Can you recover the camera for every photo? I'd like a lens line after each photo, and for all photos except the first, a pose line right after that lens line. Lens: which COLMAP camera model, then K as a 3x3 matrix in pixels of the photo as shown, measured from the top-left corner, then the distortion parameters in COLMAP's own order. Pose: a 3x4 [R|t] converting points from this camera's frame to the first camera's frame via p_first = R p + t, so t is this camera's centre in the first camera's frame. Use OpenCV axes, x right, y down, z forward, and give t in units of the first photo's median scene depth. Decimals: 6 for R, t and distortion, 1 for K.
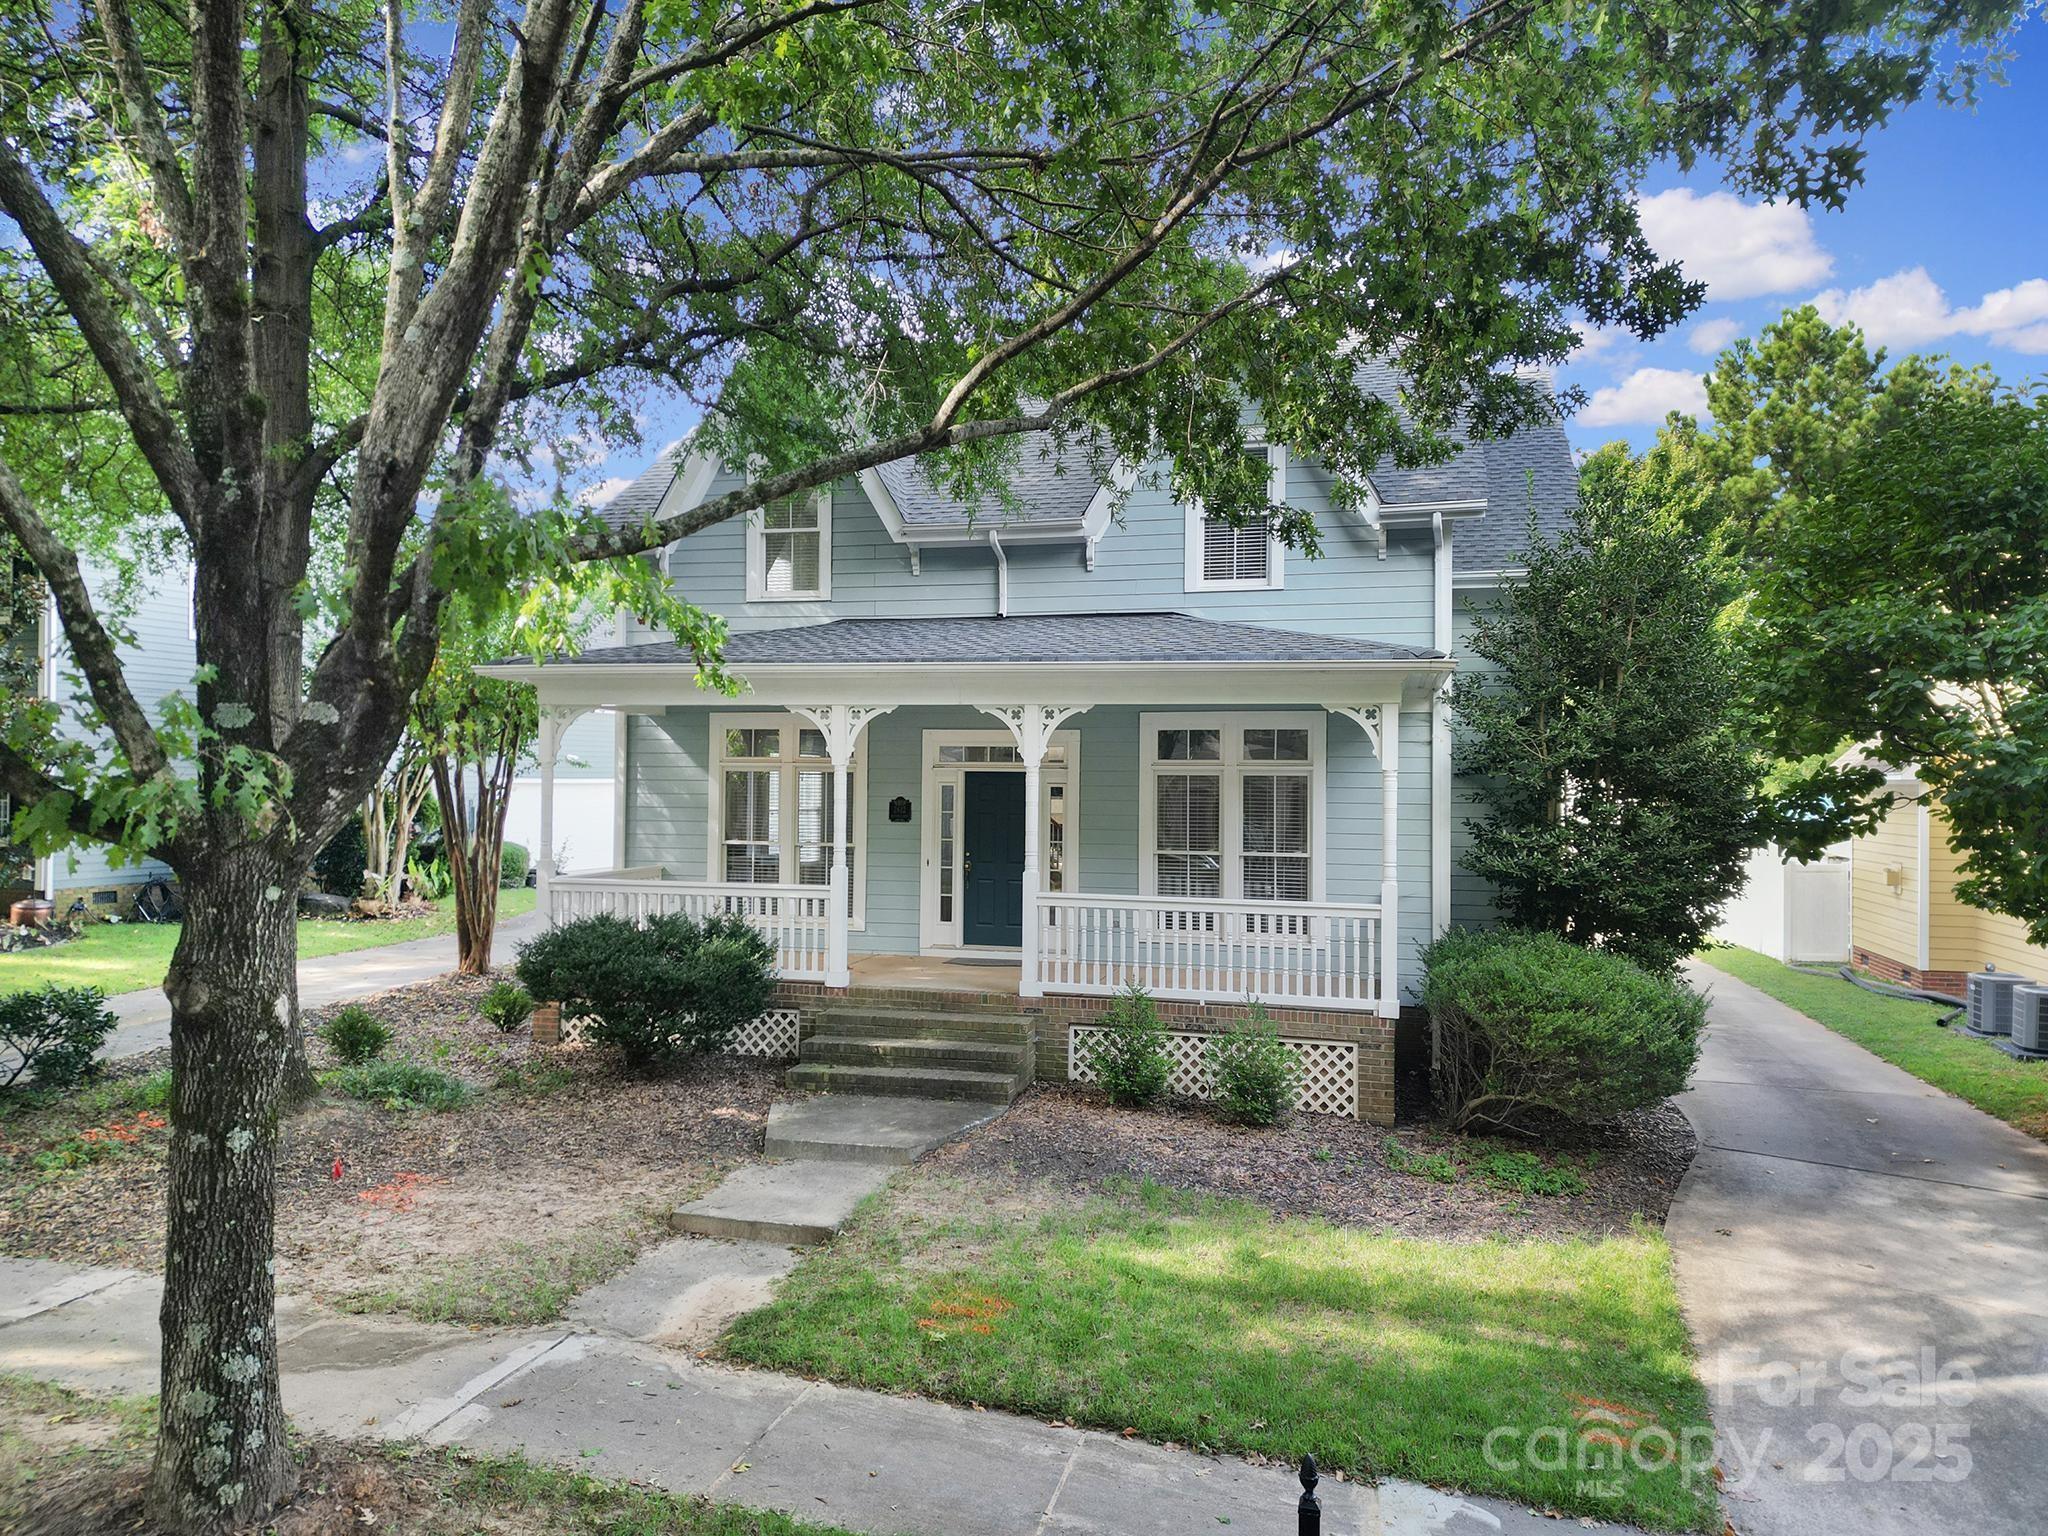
lens RADIAL K [[1441.1, 0, 1024.0], [0, 1441.1, 768.0], [0, 0, 1]] dist [0.067241, -0.062618]
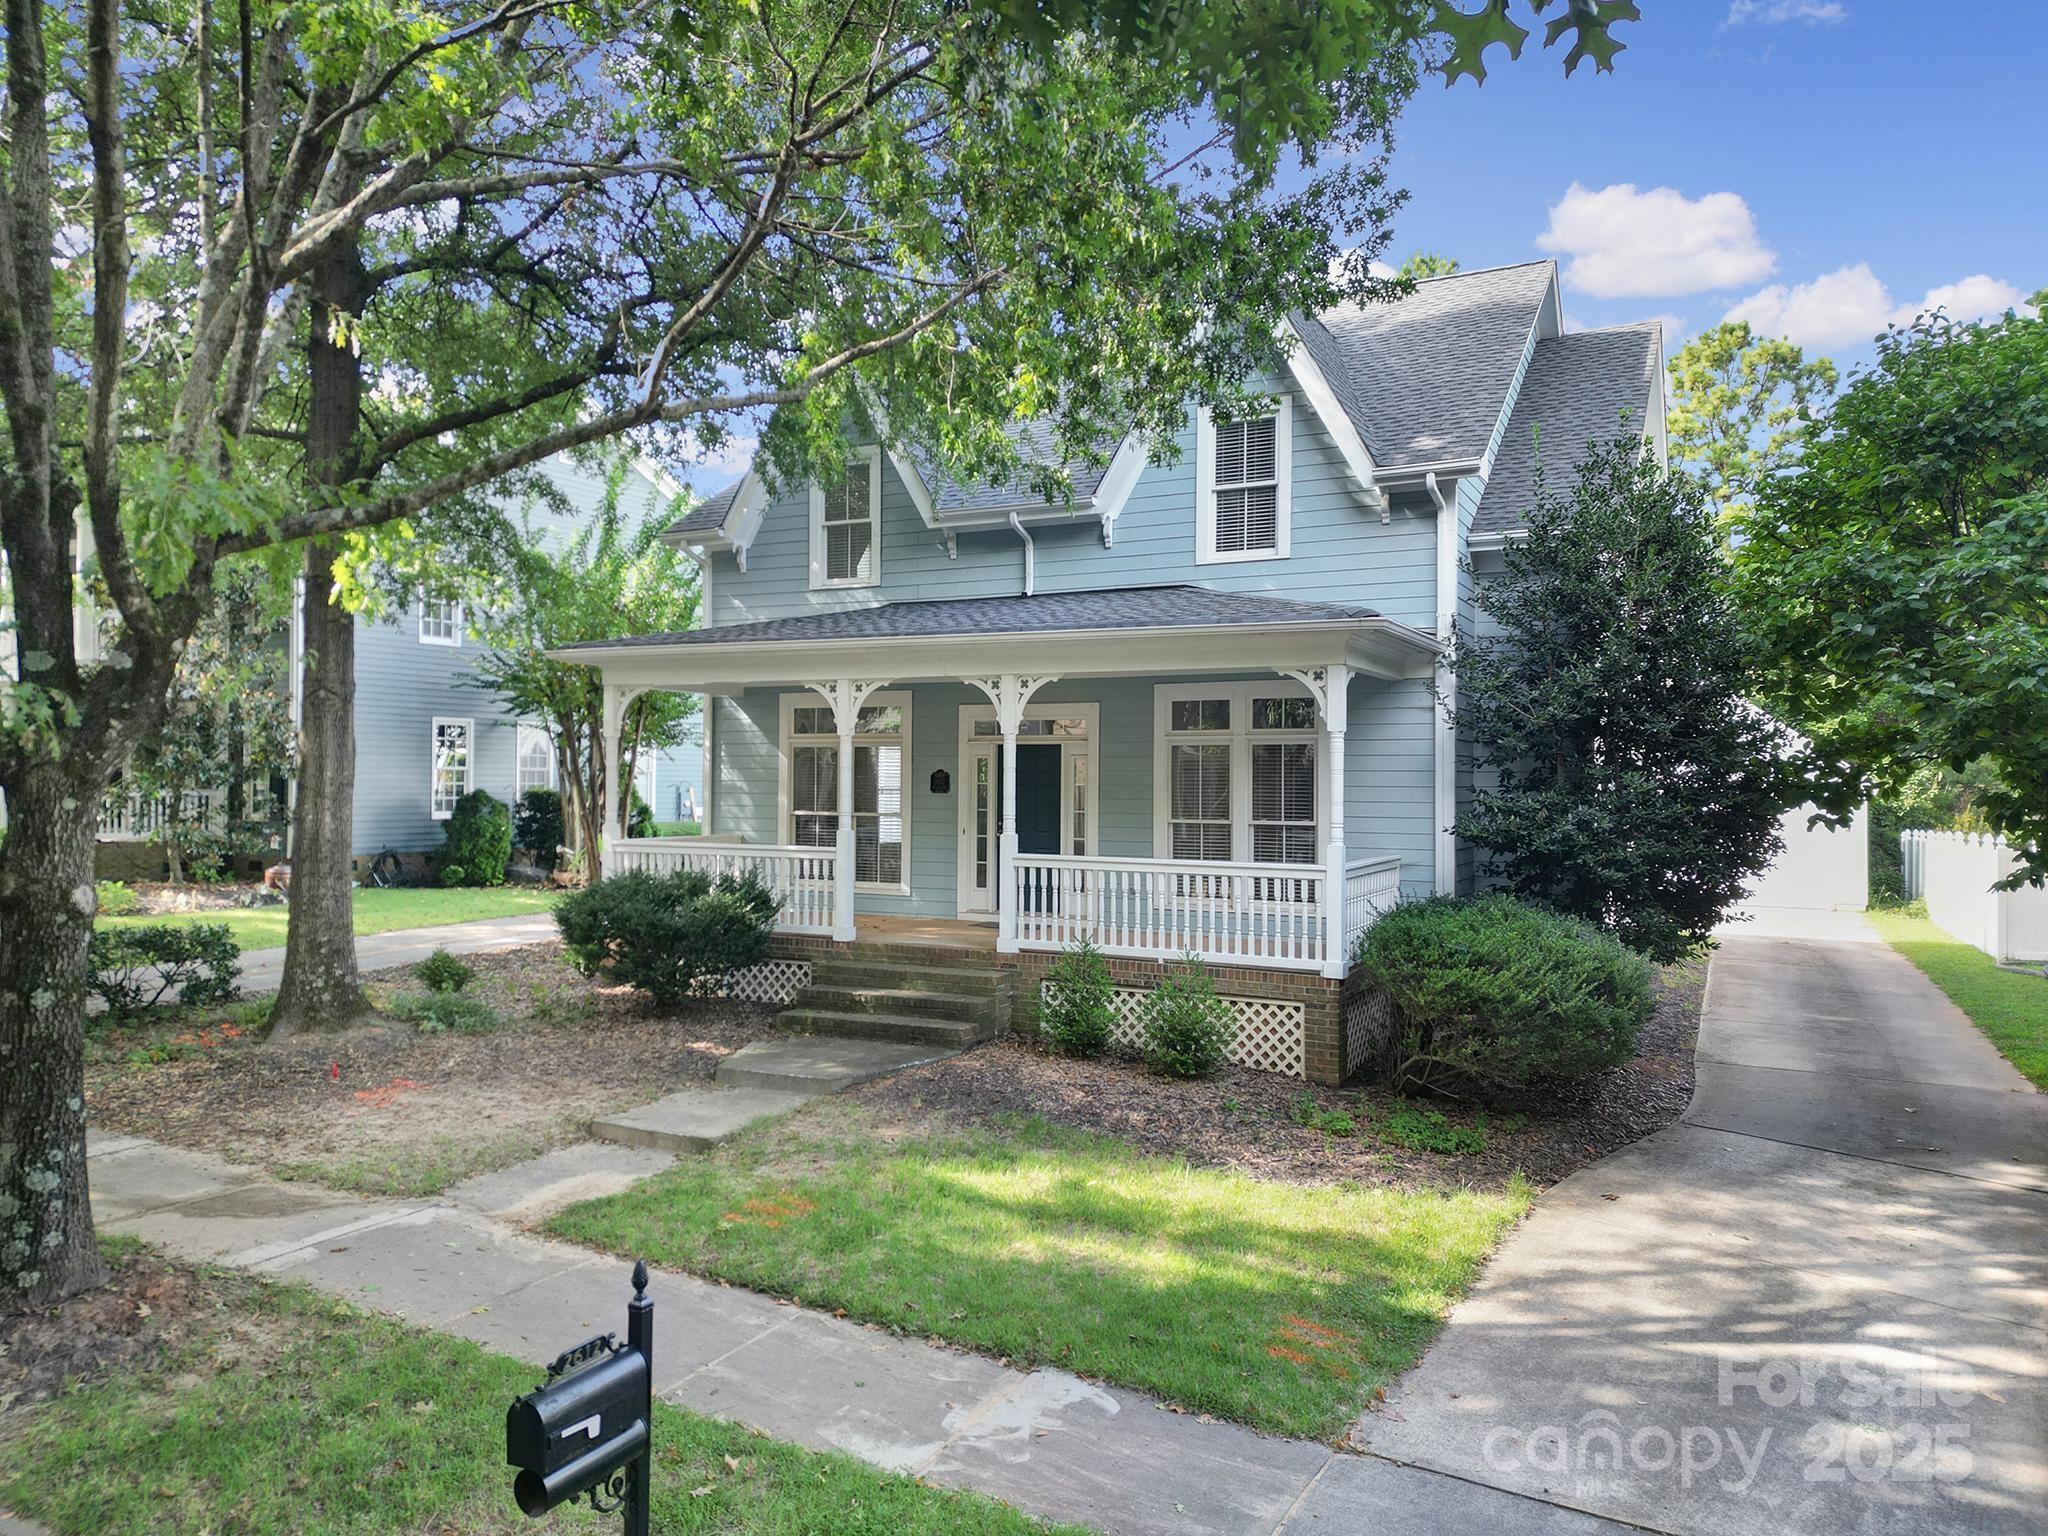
lens RADIAL K [[1437.9, 0, 1024.0], [0, 1437.9, 768.0], [0, 0, 1]] dist [0.069364, -0.054470]
pose [[0.975951, -0.005053, -0.217933, 0.268592], [0.004319, 0.999983, -0.003843, 0.030920], [0.217949, 0.002809, 0.975956, -0.020797]]
